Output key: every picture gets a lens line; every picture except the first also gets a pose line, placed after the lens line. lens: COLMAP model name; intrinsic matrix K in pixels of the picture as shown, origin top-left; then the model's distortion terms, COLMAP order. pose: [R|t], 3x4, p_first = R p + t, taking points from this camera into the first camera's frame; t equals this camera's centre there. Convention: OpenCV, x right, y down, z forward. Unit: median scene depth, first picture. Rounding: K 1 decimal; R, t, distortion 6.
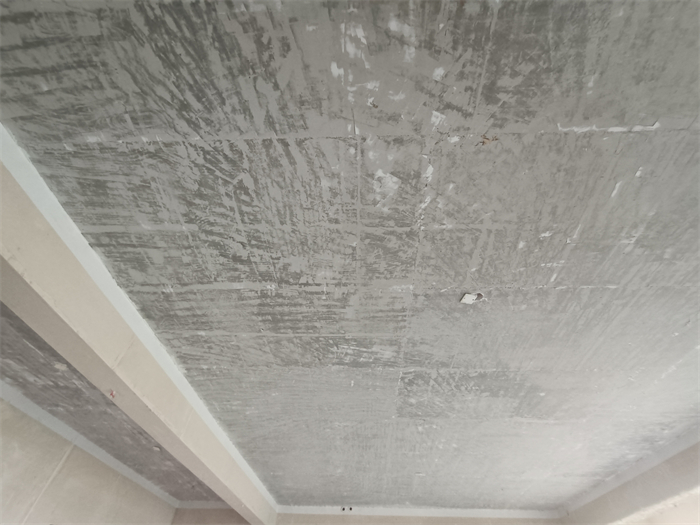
lens RADIAL K [[318.6, 0, 351.2], [0, 318.6, 257.4], [0, 0, 1]] dist [-0.013429, 0.006987]
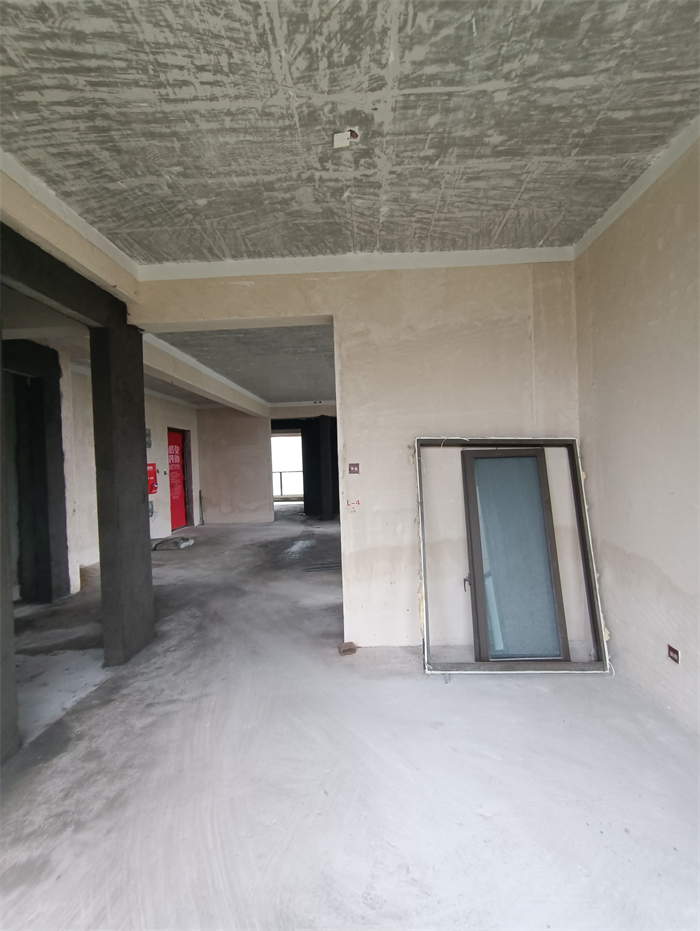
lens RADIAL K [[426.0, 0, 350.3], [0, 426.0, 468.2], [0, 0, 1]] dist [-0.004040, -0.001207]
pose [[0.998282, -0.057662, -0.010368, 0.304310], [0.044955, 0.640426, 0.766703, -1.048567], [-0.037569, -0.765853, 0.641918, -1.003826]]
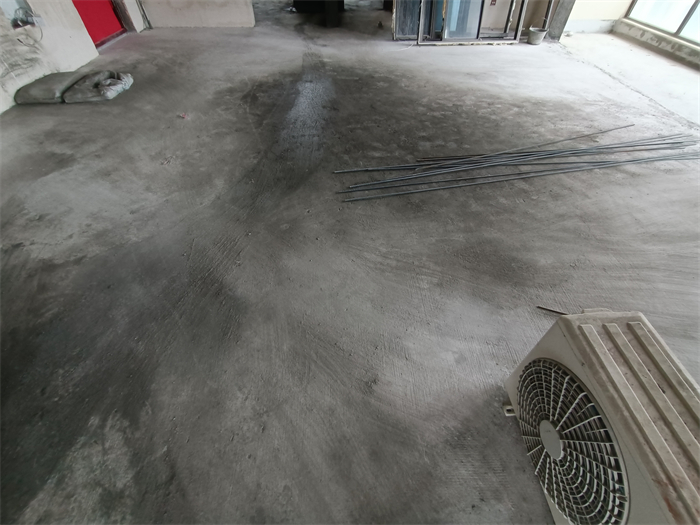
lens RADIAL K [[318.6, 0, 351.2], [0, 318.6, 257.4], [0, 0, 1]] dist [-0.013429, 0.006987]
pose [[0.998350, -0.051752, 0.024893, -0.008295], [-0.030838, -0.117445, 0.992600, 0.146602], [-0.048445, -0.991730, -0.118847, 0.003349]]
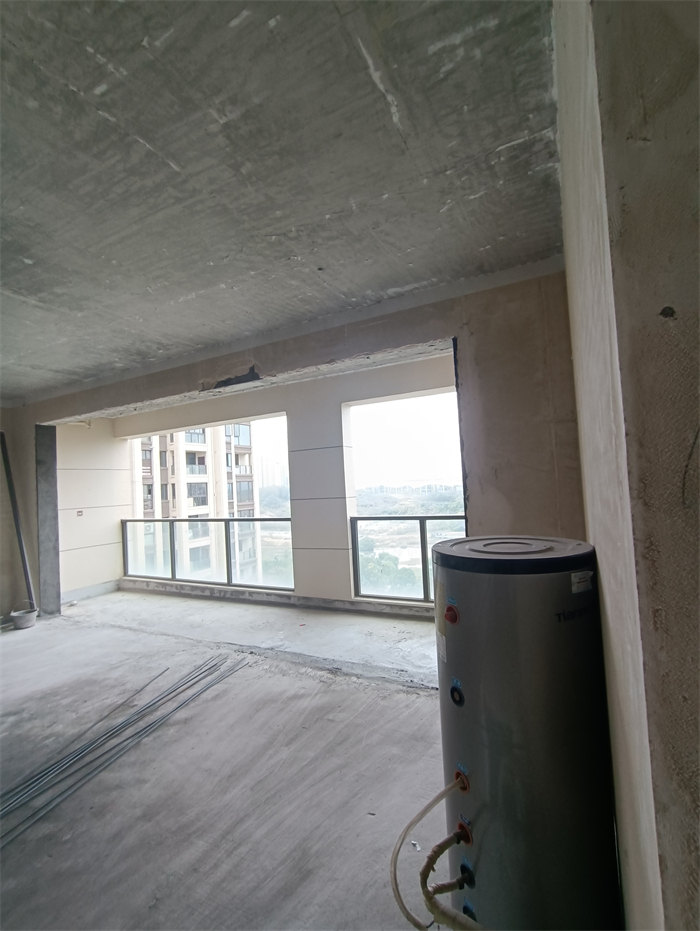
lens RADIAL K [[423.8, 0, 357.4], [0, 423.8, 467.7], [0, 0, 1]] dist [-0.013429, 0.006987]
pose [[0.427905, -0.009213, 0.903777, 0.091899], [-0.642527, 0.700157, 0.311350, 0.004157], [-0.635654, -0.713929, 0.293681, -0.041692]]
